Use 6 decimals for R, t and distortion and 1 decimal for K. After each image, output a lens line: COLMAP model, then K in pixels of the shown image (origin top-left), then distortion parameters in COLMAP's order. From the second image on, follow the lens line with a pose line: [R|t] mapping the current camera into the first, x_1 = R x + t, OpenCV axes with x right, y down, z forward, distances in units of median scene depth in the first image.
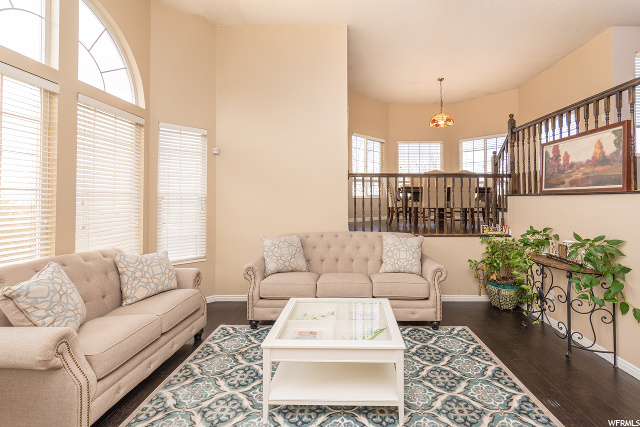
lens RADIAL K [[294.4, 0, 311.6], [0, 294.4, 199.8], [0, 0, 1]] dist [0.001622, -0.000313]
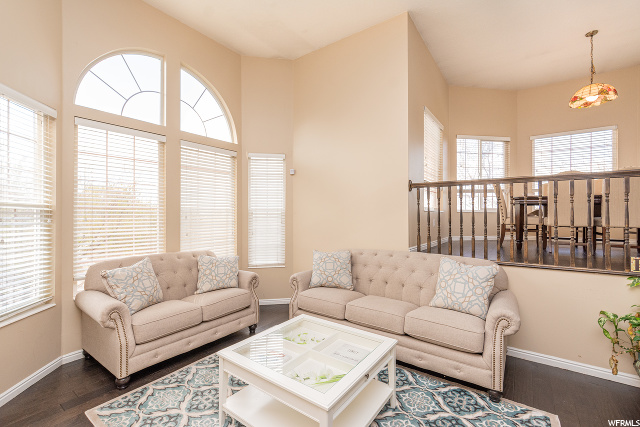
lens RADIAL K [[266.5, 0, 320.5], [0, 266.5, 216.8], [0, 0, 1]] dist [0.001680, -0.000902]
pose [[0.836855, 0.004020, -0.547410, 0.373459], [0.002026, 0.999943, 0.010441, -0.003039], [0.547421, -0.009846, 0.836799, 0.224913]]
